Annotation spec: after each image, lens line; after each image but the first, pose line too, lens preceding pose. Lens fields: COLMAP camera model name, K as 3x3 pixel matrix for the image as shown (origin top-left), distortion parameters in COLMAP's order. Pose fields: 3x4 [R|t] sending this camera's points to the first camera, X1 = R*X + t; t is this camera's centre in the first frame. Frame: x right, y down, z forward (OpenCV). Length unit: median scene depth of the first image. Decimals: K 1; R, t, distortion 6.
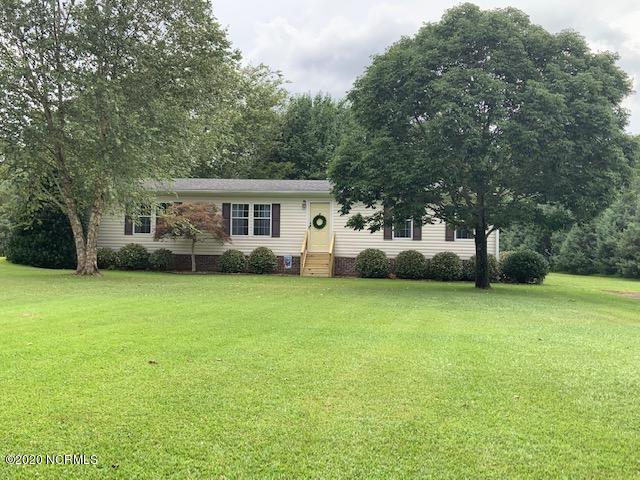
lens RADIAL K [[732.2, 0, 319.8], [0, 732.2, 239.6], [0, 0, 1]] dist [0.017547, 0.000000]
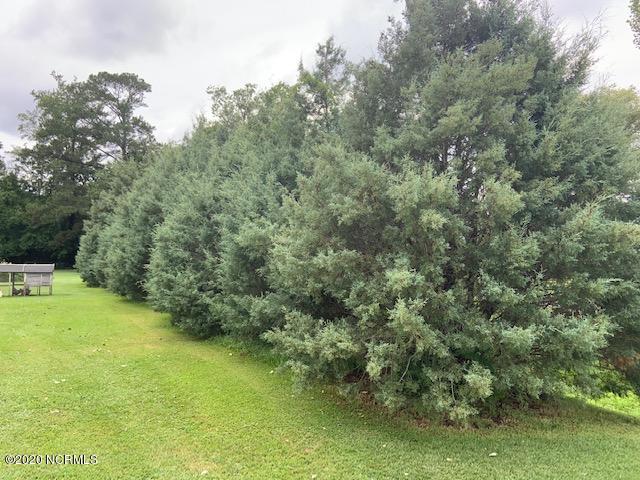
lens RADIAL K [[484.8, 0, 320.1], [0, 484.8, 241.2], [0, 0, 1]] dist [0.083766, -0.101304]
pose [[0.913320, -0.001679, 0.407239, 0.339255], [0.007093, 0.999905, -0.011785, 0.006701], [-0.407181, 0.013652, 0.913246, 0.813731]]
